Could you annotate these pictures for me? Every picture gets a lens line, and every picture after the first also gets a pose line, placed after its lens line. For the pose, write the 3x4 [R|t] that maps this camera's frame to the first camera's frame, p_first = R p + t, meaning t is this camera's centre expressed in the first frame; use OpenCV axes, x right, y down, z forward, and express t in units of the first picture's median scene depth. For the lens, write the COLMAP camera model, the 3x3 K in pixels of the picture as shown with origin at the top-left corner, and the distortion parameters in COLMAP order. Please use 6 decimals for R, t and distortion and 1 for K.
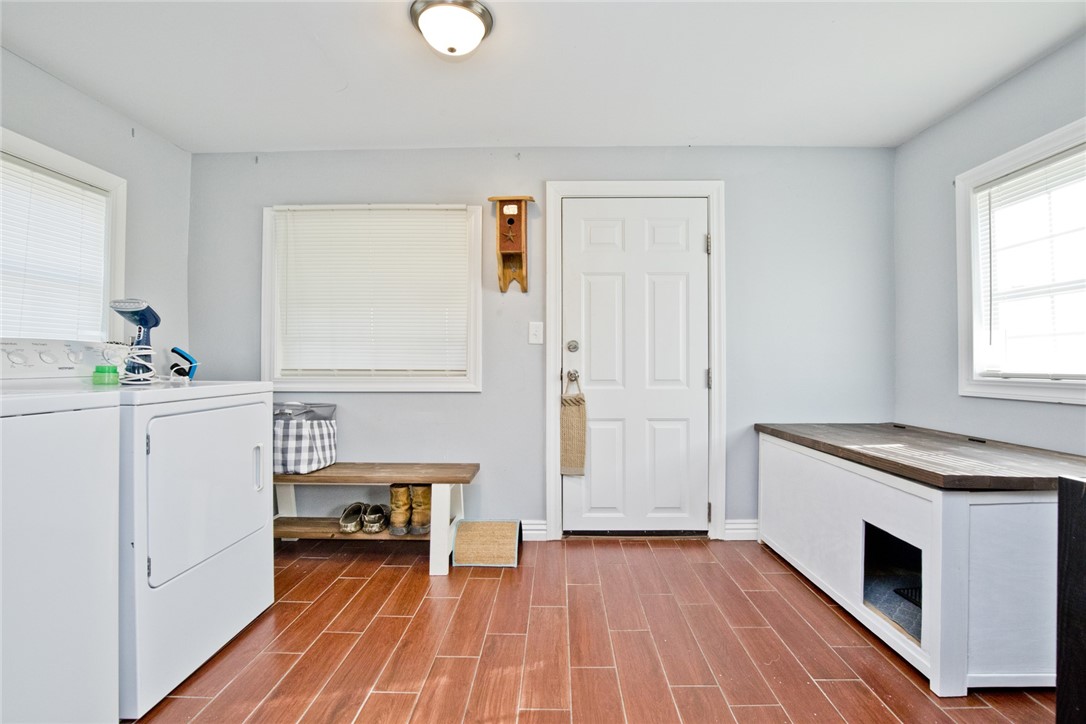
lens RADIAL K [[503.6, 0, 552.8], [0, 503.6, 360.6], [0, 0, 1]] dist [-0.036158, 0.006870]
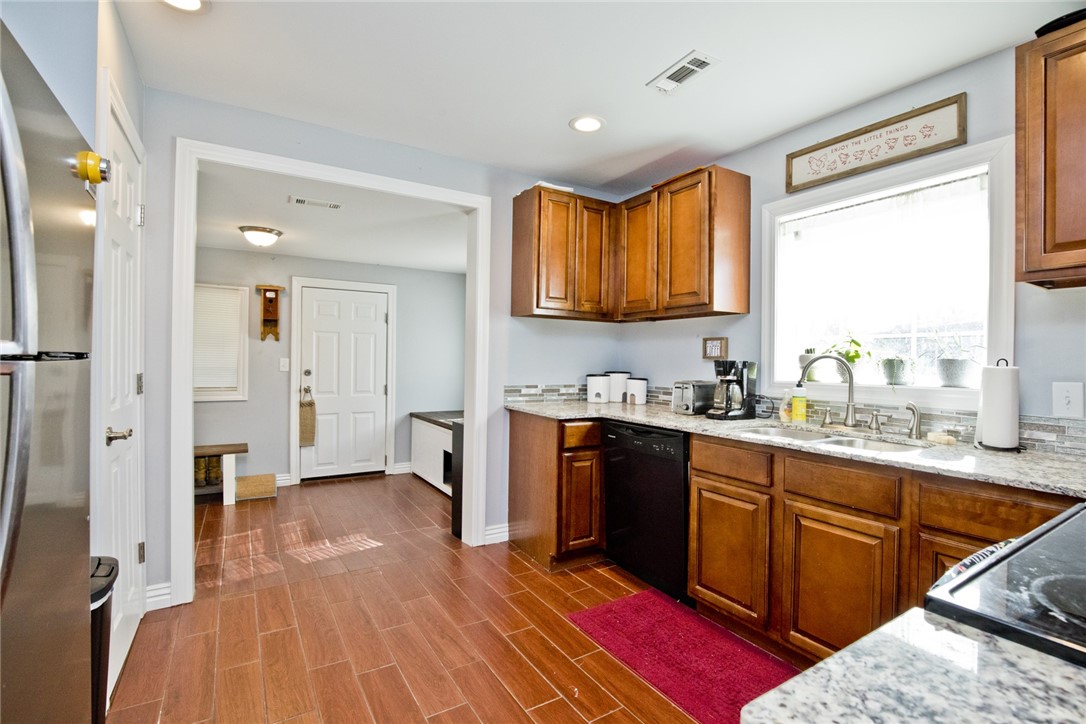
lens RADIAL K [[503.6, 0, 553.3], [0, 503.6, 360.7], [0, 0, 1]] dist [-0.036158, 0.006870]
pose [[0.842169, 0.009637, 0.539128, -0.181184], [-0.018513, 0.999768, 0.011047, -0.107976], [-0.538896, -0.019284, 0.842152, -0.941593]]
